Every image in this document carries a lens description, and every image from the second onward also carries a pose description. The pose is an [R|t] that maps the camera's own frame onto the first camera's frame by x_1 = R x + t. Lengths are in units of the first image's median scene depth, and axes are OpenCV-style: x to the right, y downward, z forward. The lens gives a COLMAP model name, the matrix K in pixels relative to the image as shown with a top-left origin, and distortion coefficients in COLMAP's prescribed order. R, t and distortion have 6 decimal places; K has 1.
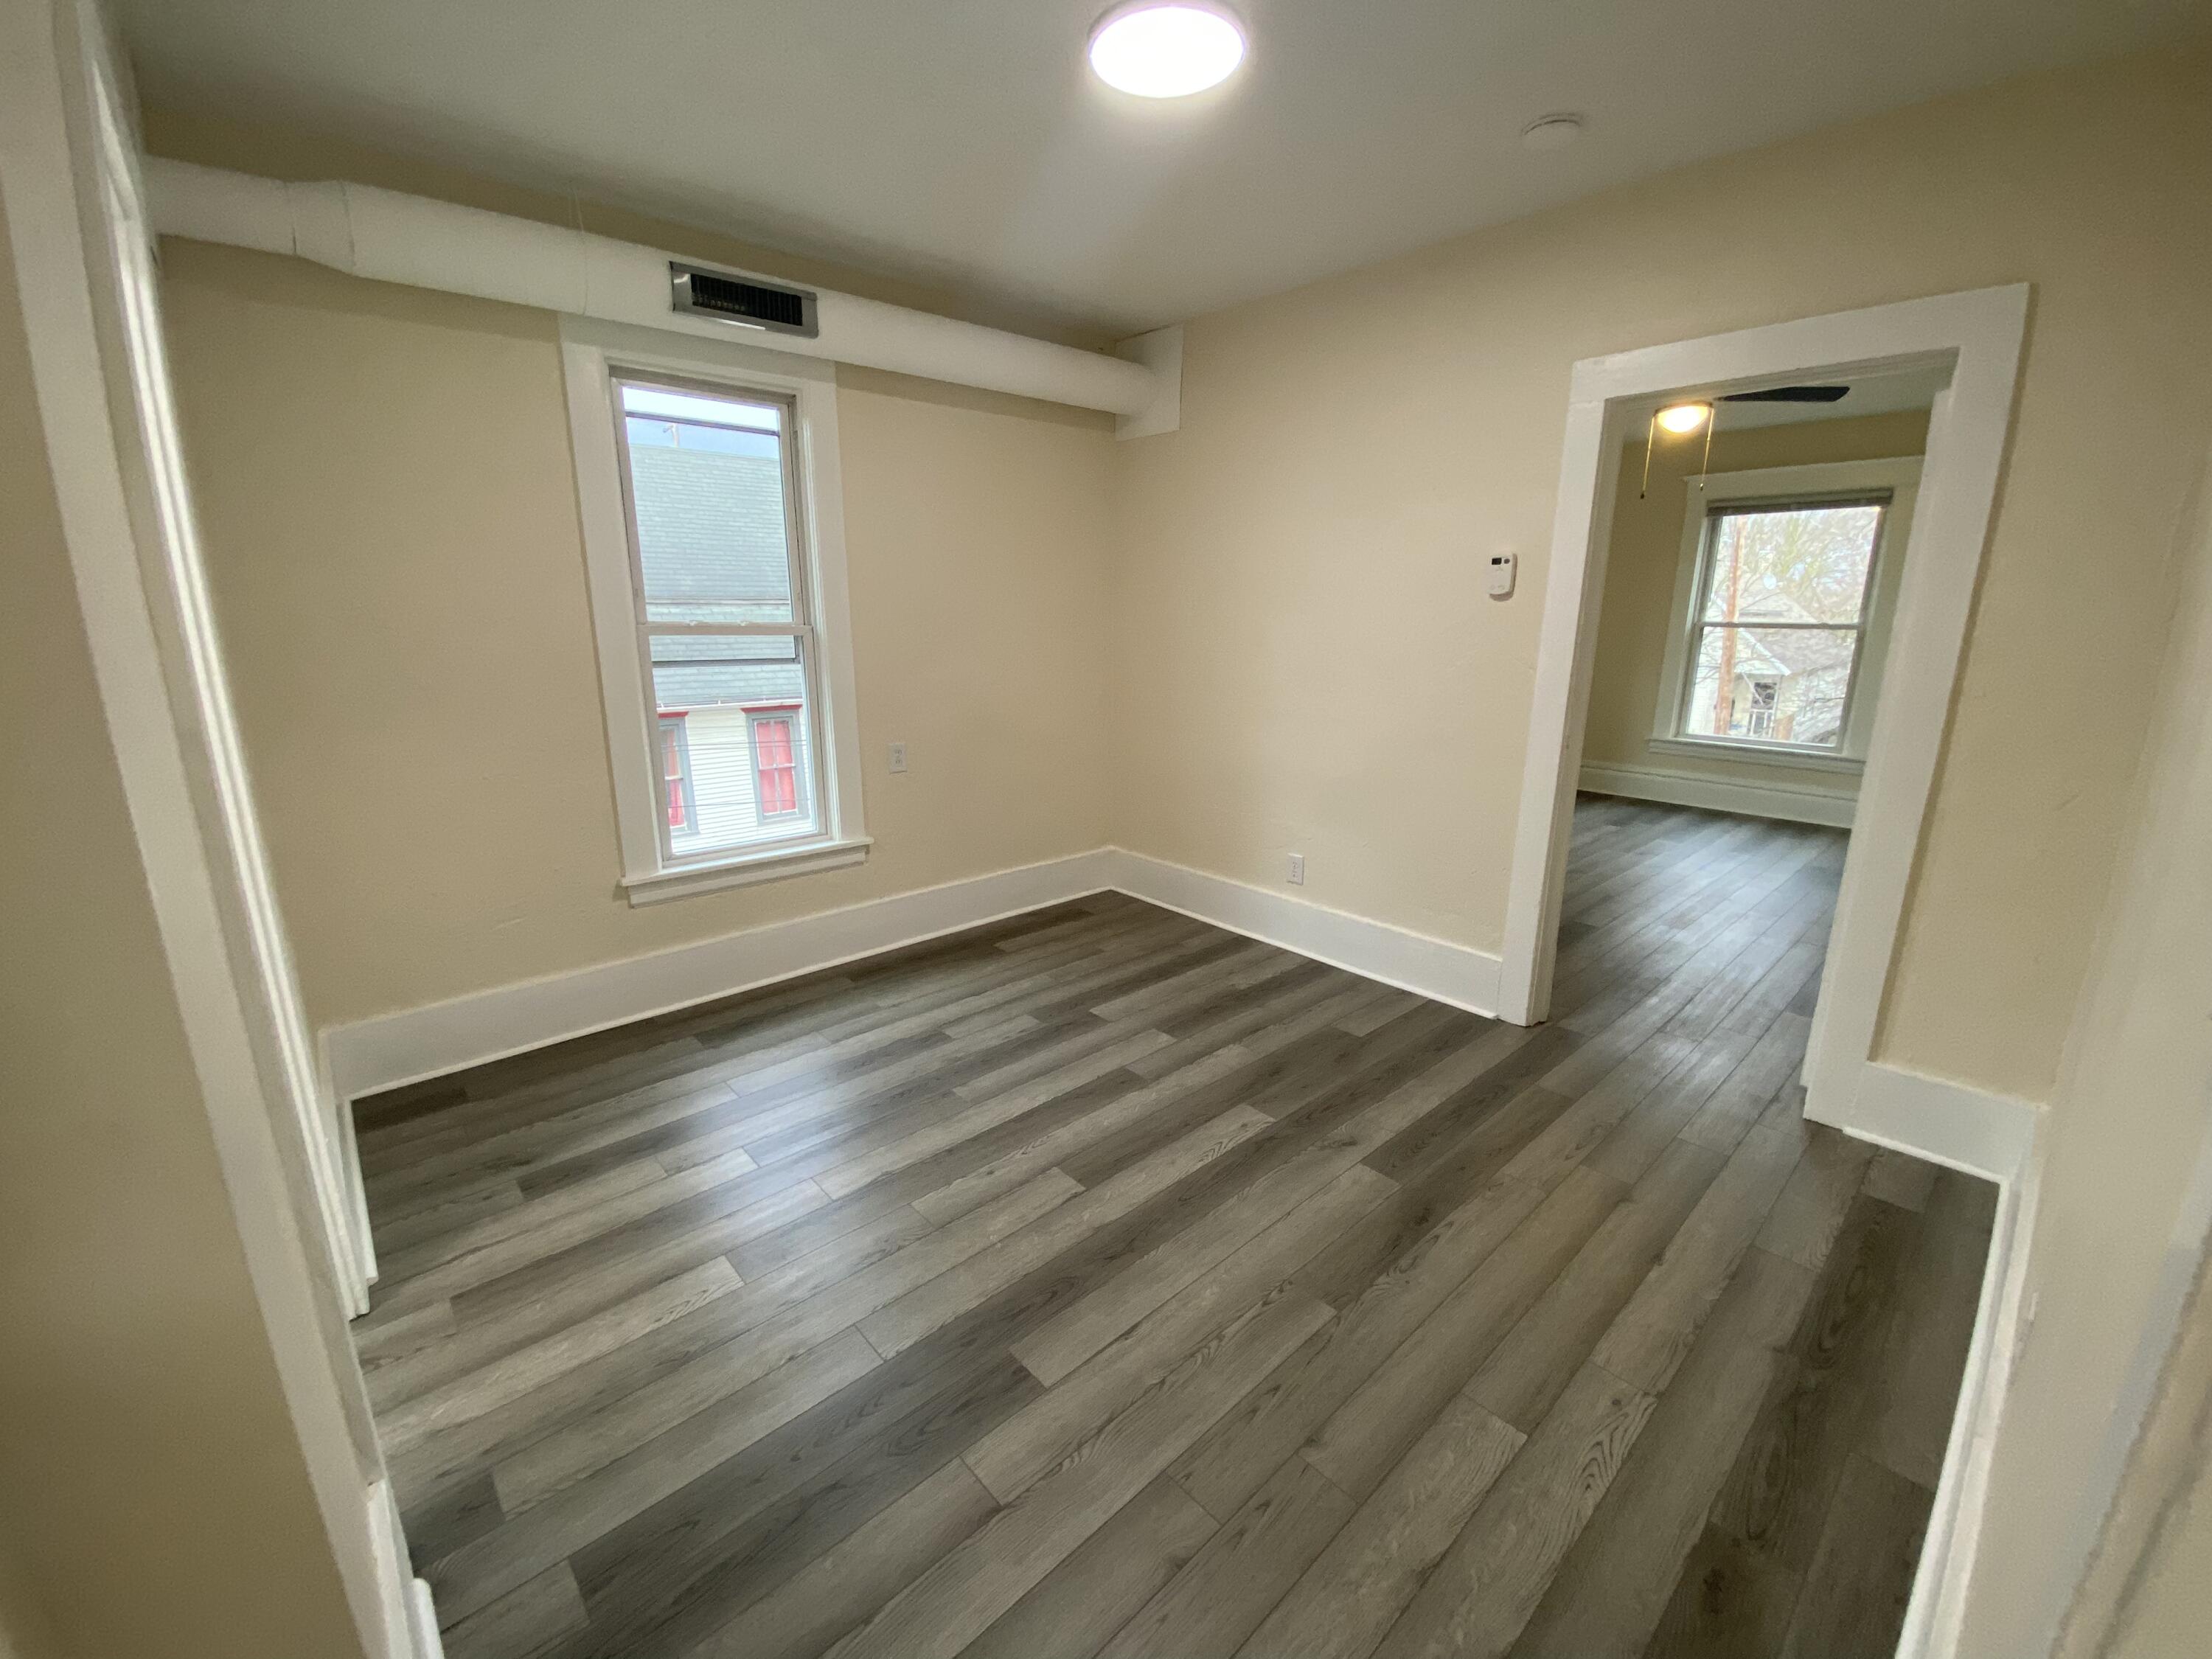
lens RADIAL K [[891.8, 0, 1106.0], [0, 891.8, 829.2], [0, 0, 1]] dist [0.057288, -0.034264]
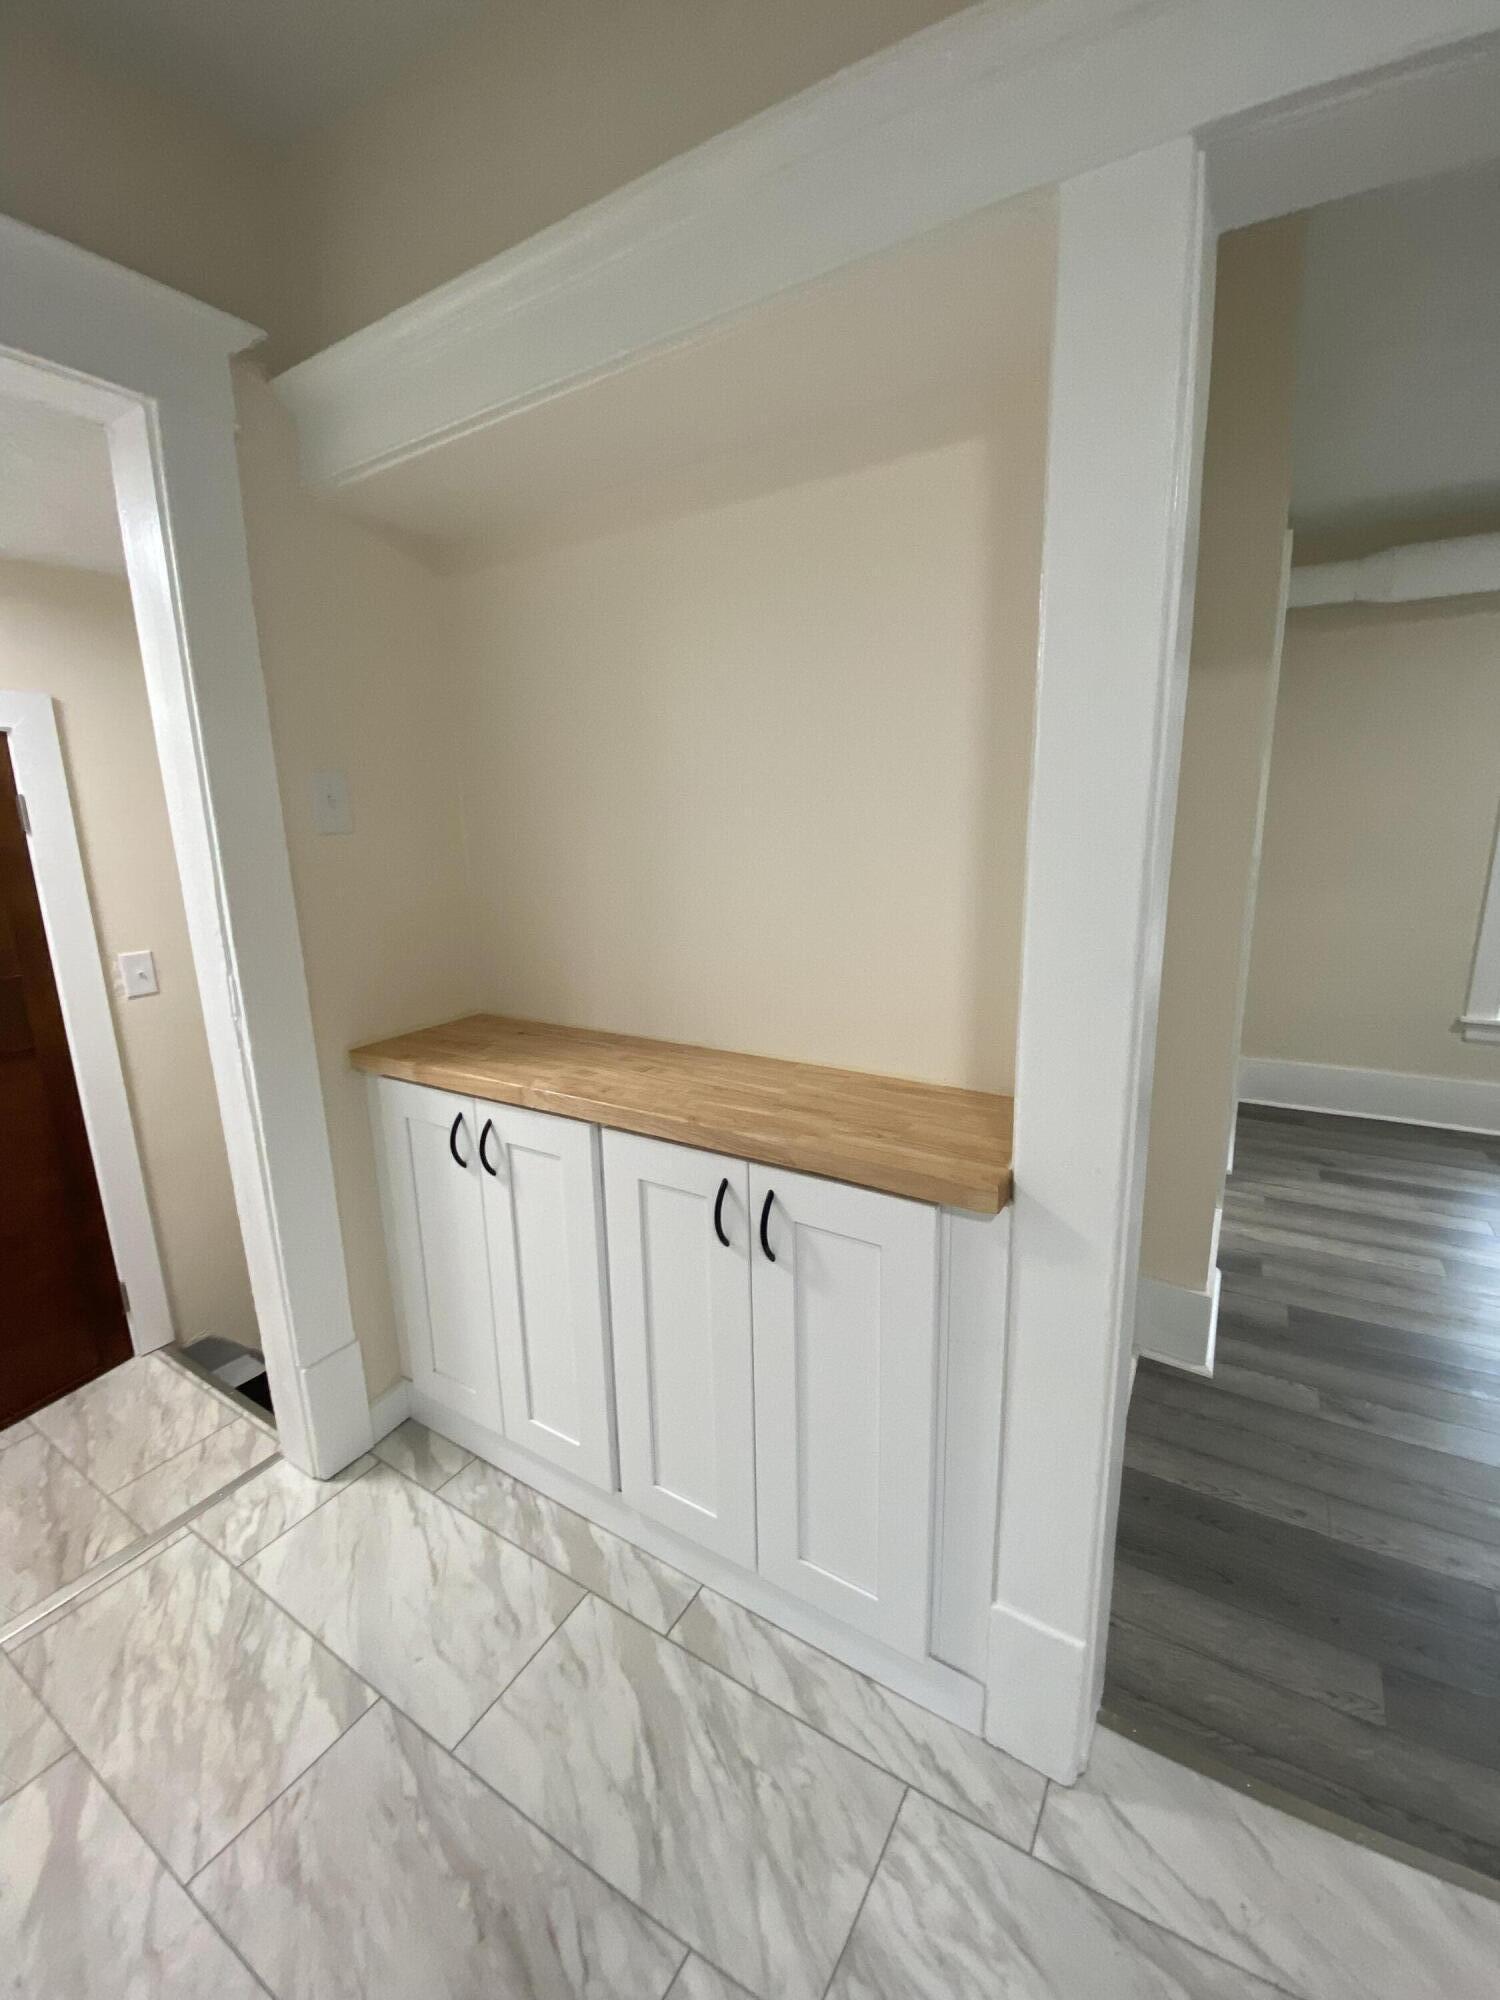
lens RADIAL K [[806.3, 0, 750.0], [0, 806.3, 998.2], [0, 0, 1]] dist [0.057288, -0.034264]
pose [[0.289469, 0.192609, -0.937609, 0.385784], [-0.205086, 0.969277, 0.135798, 0.117000], [0.934959, 0.152981, 0.320077, -0.469925]]
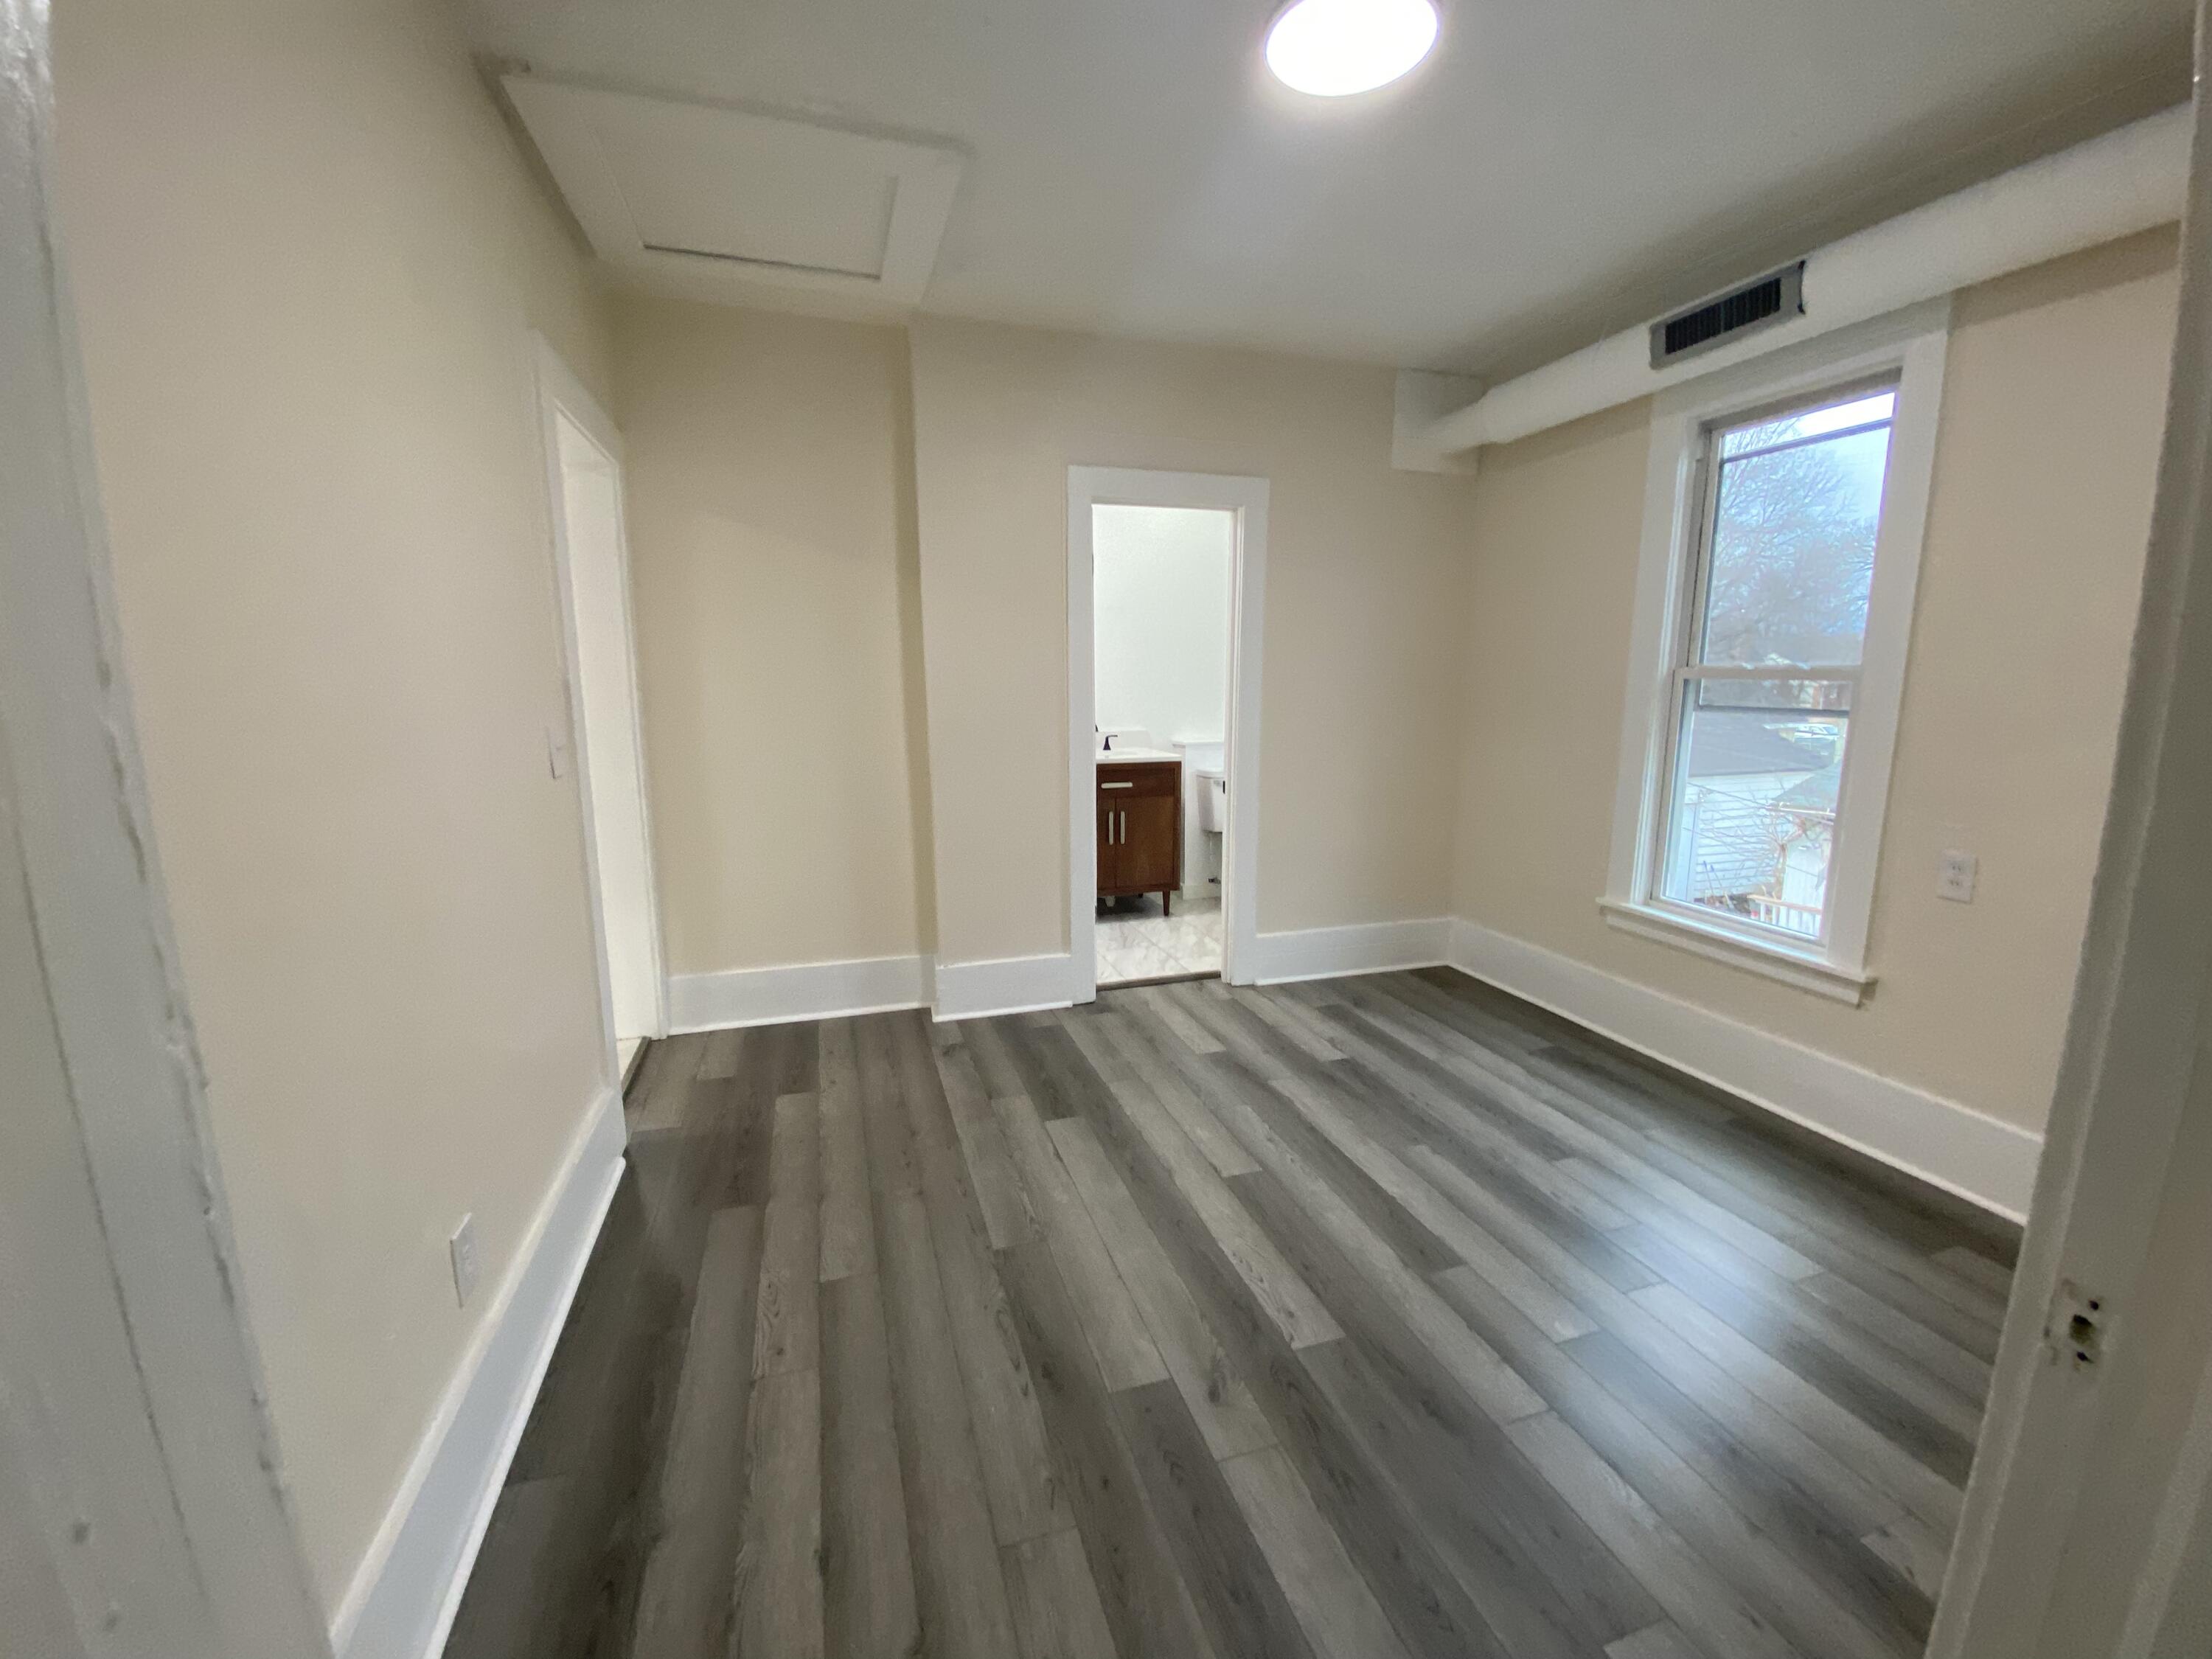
lens RADIAL K [[891.8, 0, 1106.0], [0, 891.8, 829.2], [0, 0, 1]] dist [0.057288, -0.034264]
pose [[-0.413564, 0.150900, -0.897883, 1.021134], [-0.216154, 0.941703, 0.257825, -0.261026], [0.884444, 0.300708, -0.356837, 1.231429]]
